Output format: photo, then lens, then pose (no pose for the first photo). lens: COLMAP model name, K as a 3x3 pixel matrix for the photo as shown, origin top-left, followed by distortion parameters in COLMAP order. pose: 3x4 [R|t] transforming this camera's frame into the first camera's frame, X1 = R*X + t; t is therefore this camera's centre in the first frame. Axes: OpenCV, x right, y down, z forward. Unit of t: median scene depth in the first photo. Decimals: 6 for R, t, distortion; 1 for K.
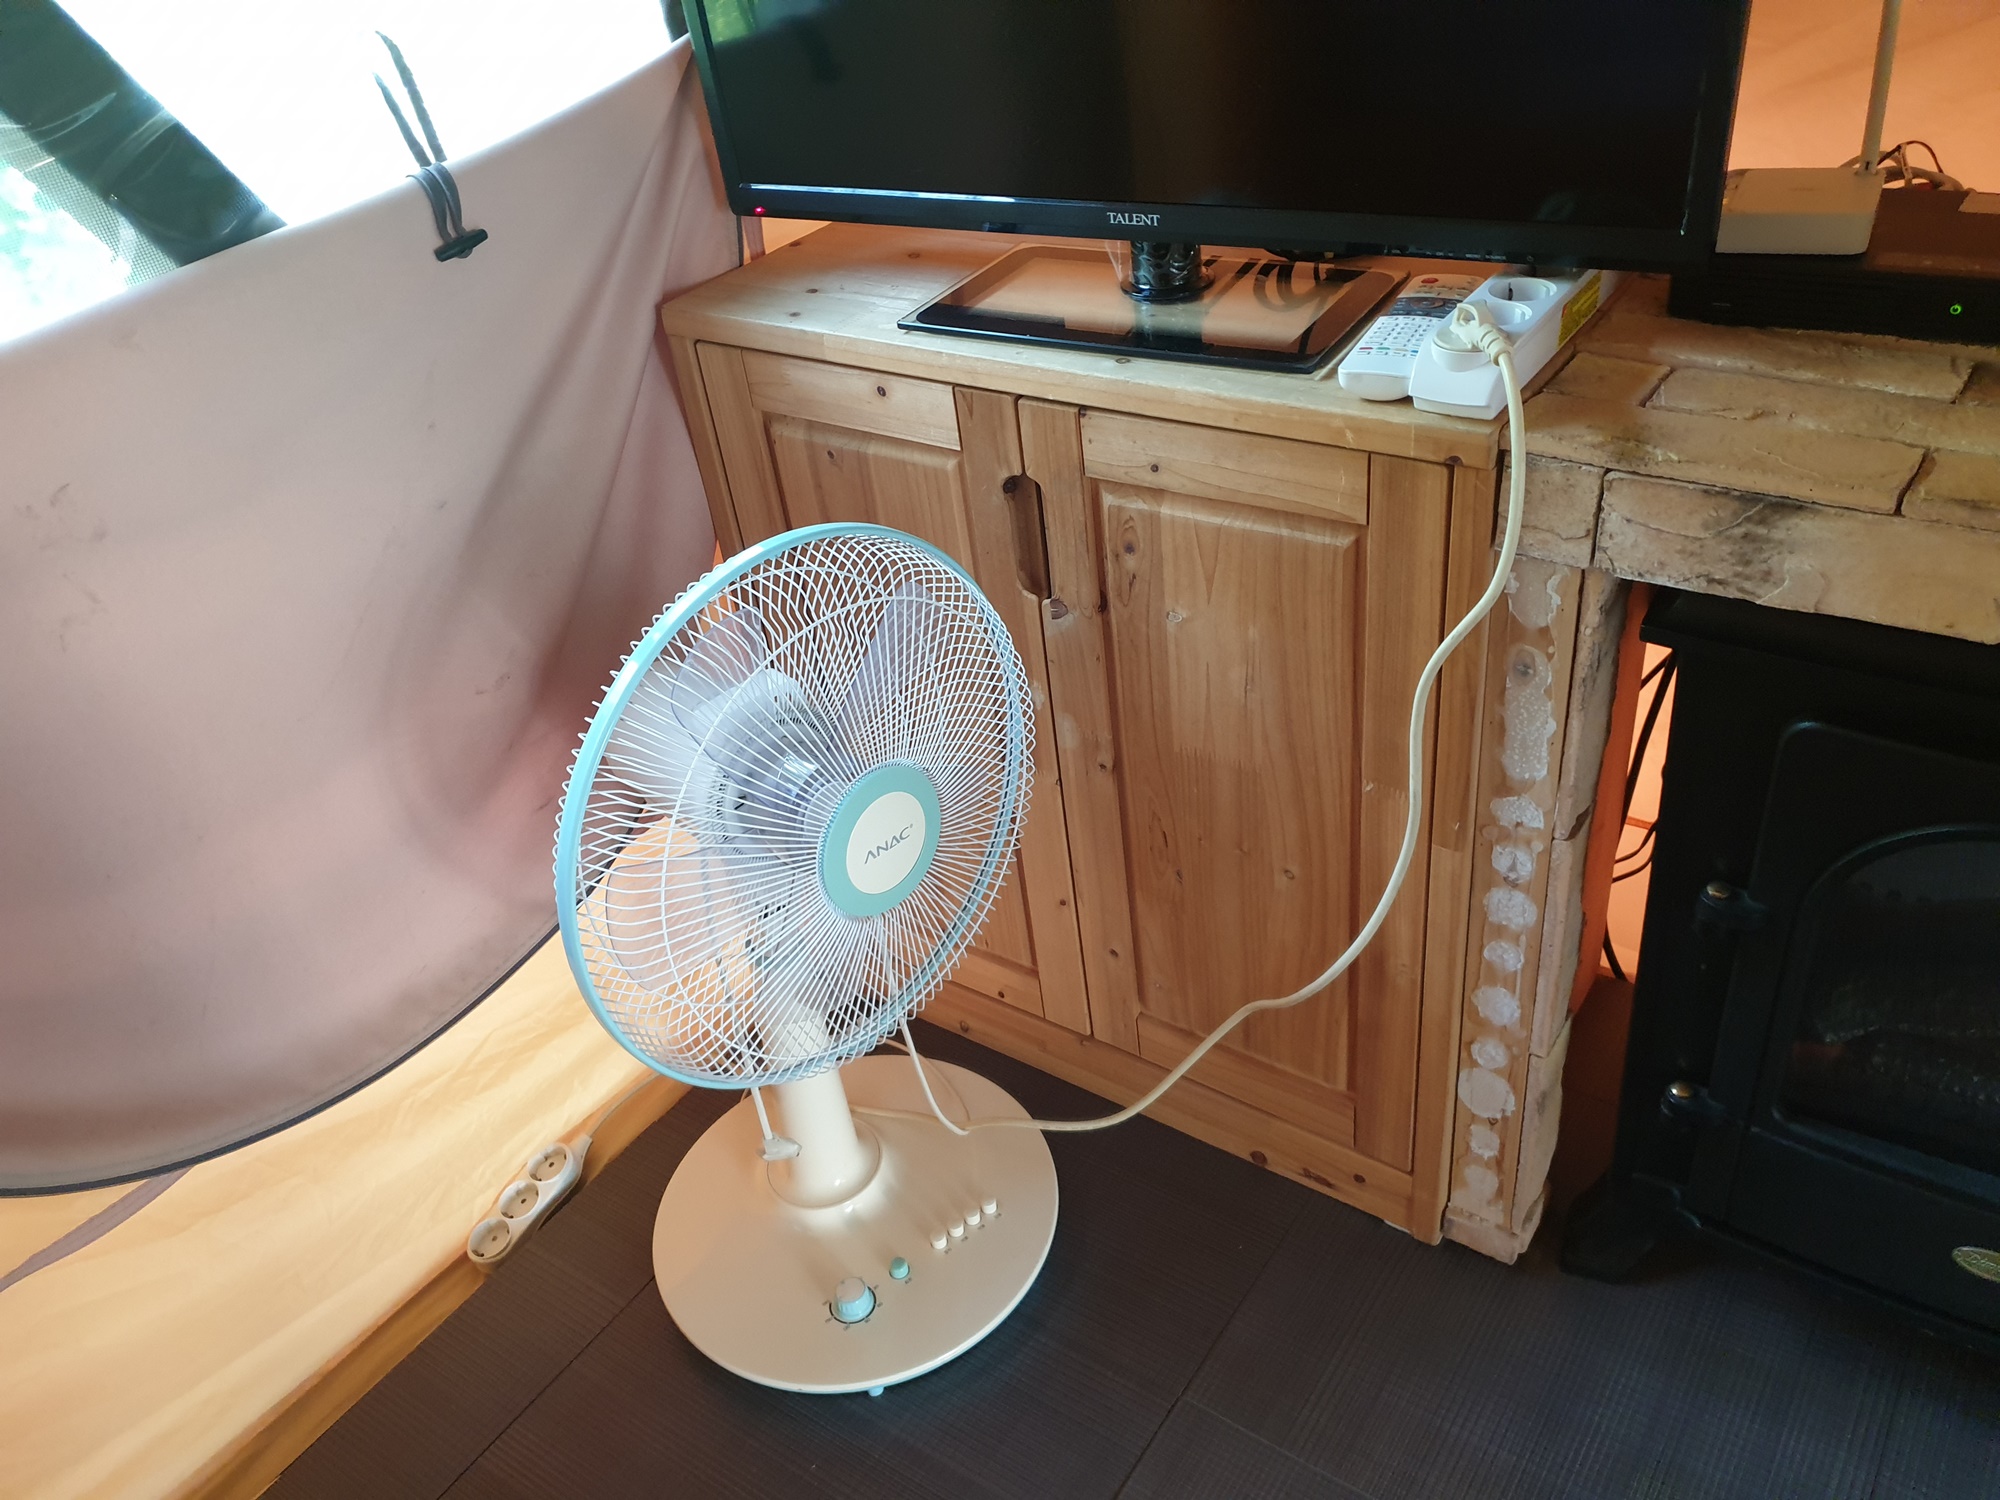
lens RADIAL K [[1548.2, 0, 1024.6], [0, 1548.2, 785.9], [0, 0, 1]] dist [0.004982, 0.037167]
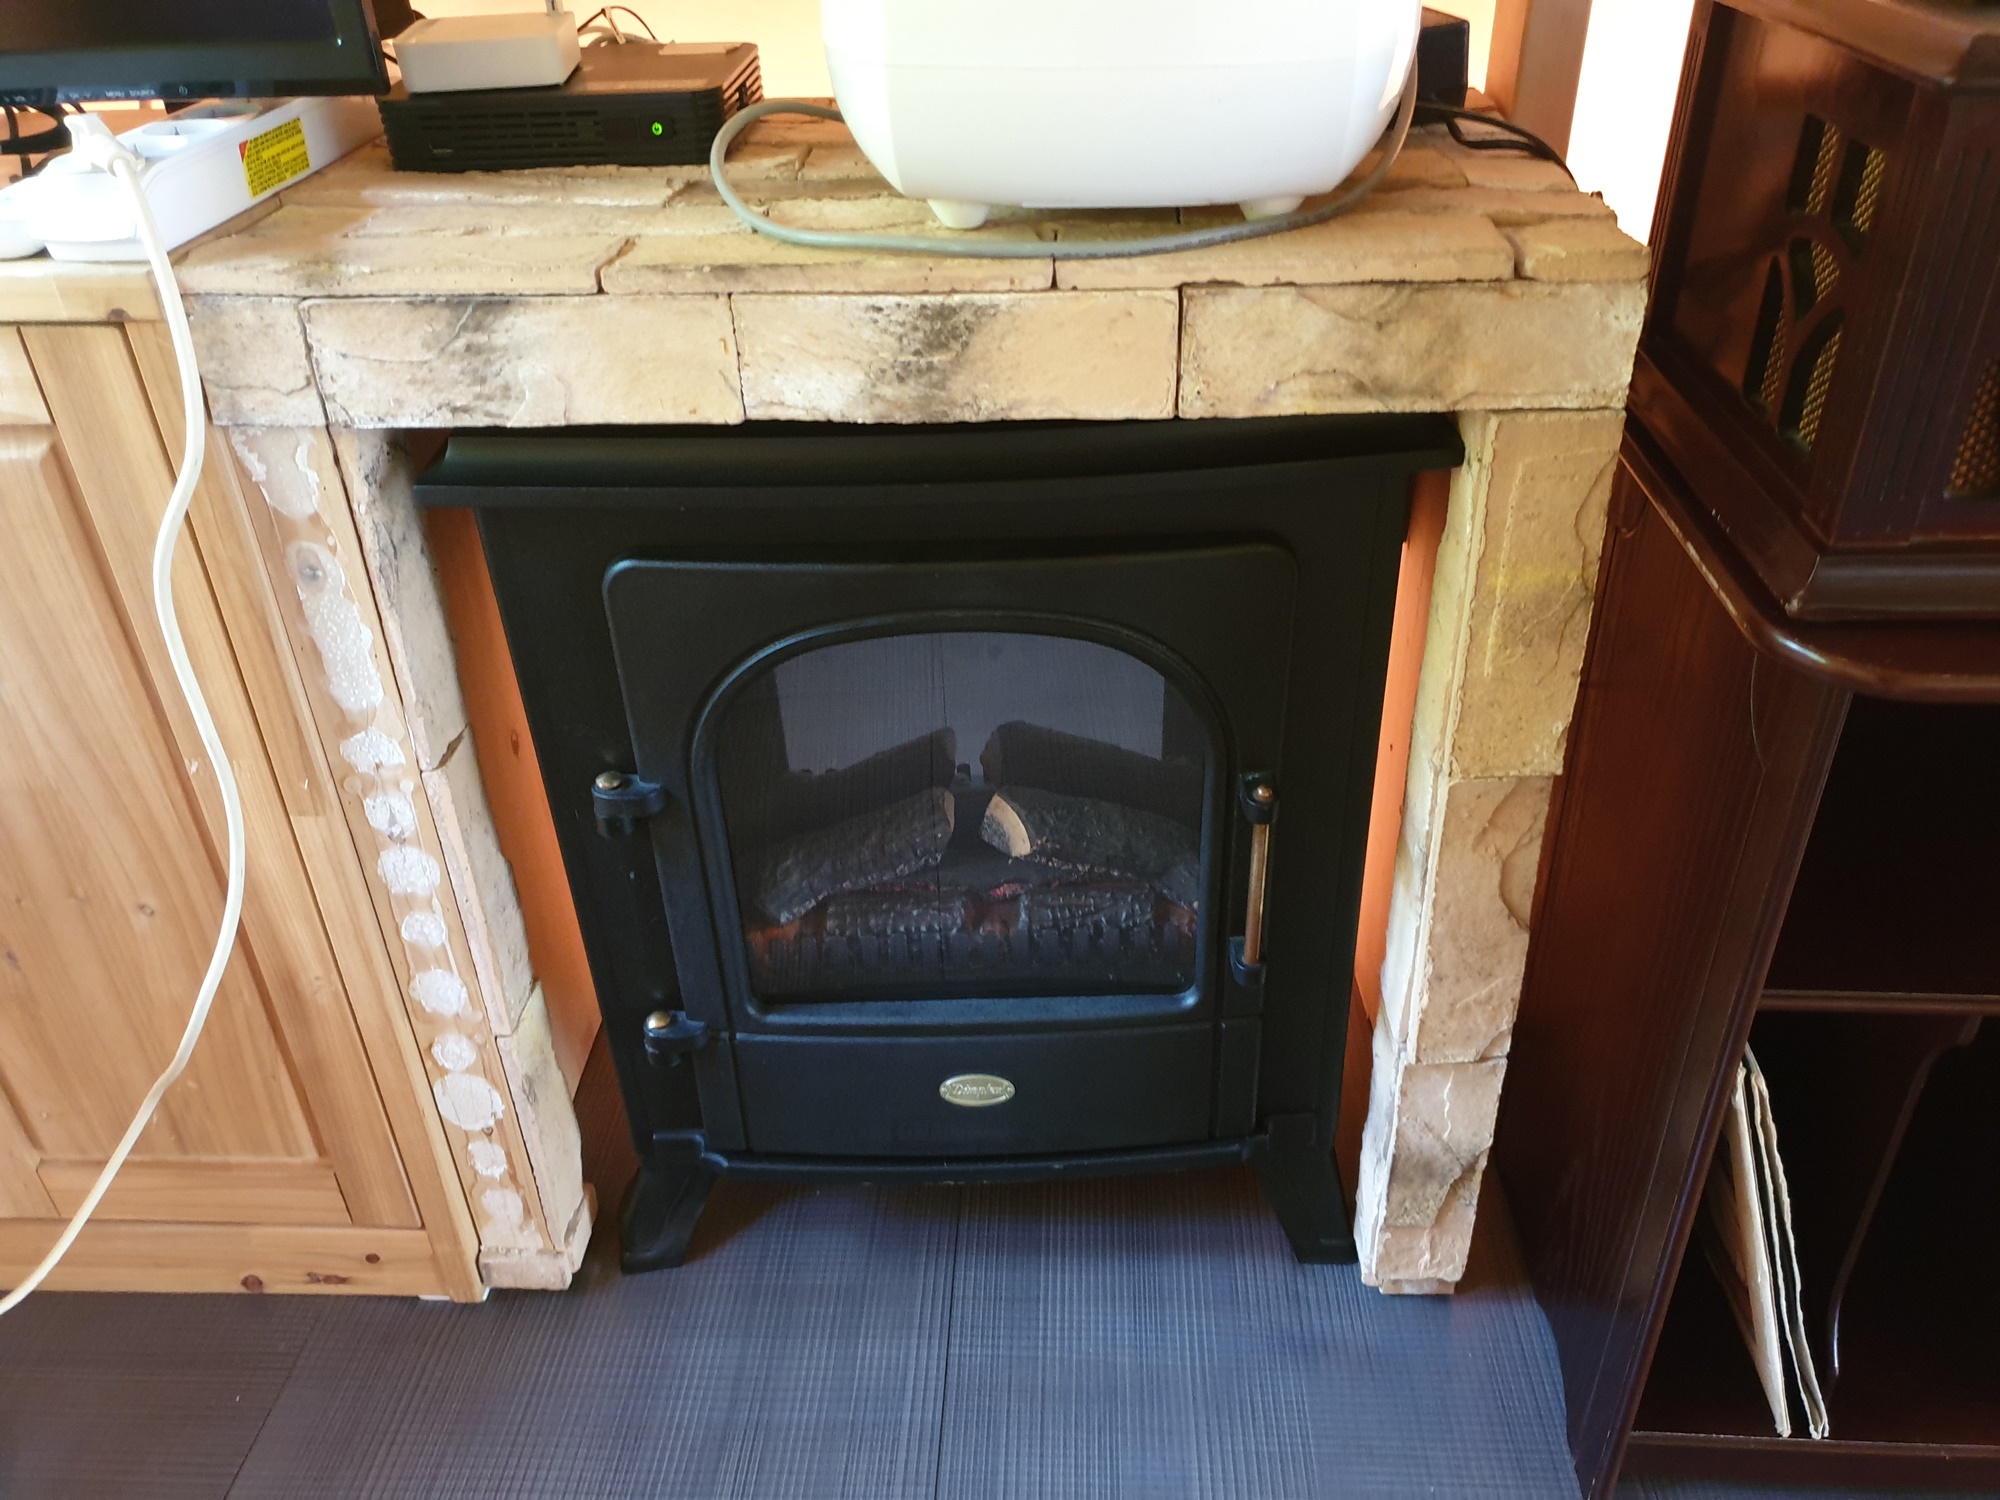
lens RADIAL K [[1549.0, 0, 1000.0], [0, 1549.0, 750.0], [0, 0, 1]] dist [-0.000649, -0.007845]
pose [[0.841164, -0.211660, 0.497638, 0.180851], [0.255879, 0.966471, -0.021447, 0.117986], [-0.476413, 0.145376, 0.867120, 0.104269]]
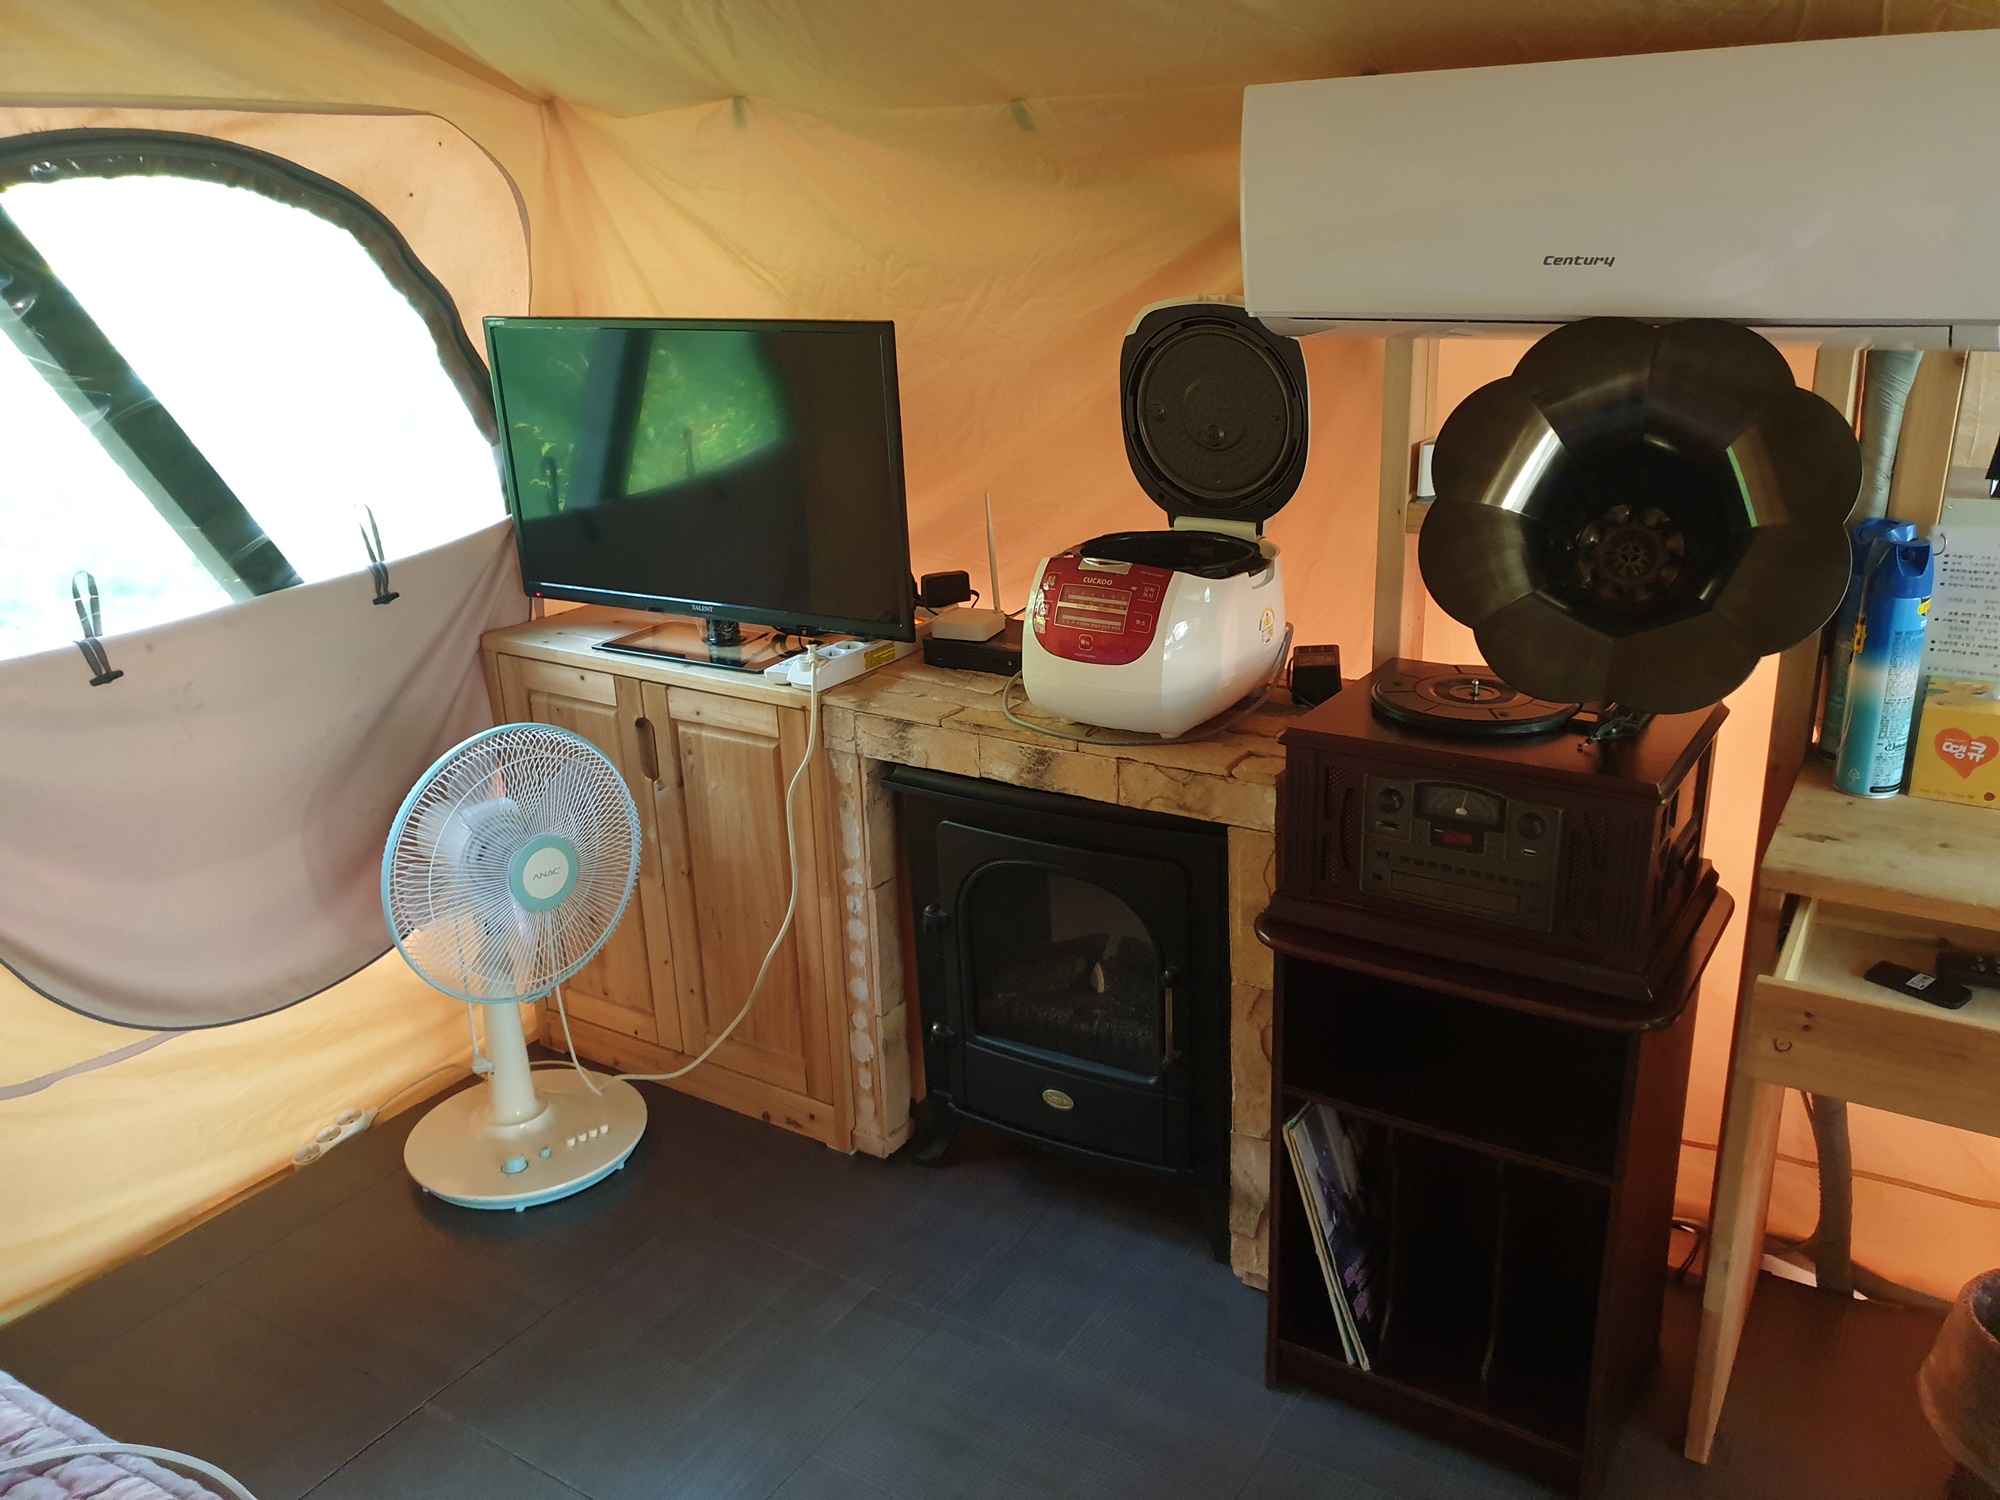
lens RADIAL K [[1536.3, 0, 1029.0], [0, 1536.3, 748.6], [0, 0, 1]] dist [0.003040, -0.012478]
pose [[0.993563, 0.066817, 0.091477, 0.343766], [-0.037537, 0.956092, -0.290651, 0.443600], [-0.106881, 0.285346, 0.952446, -1.075364]]
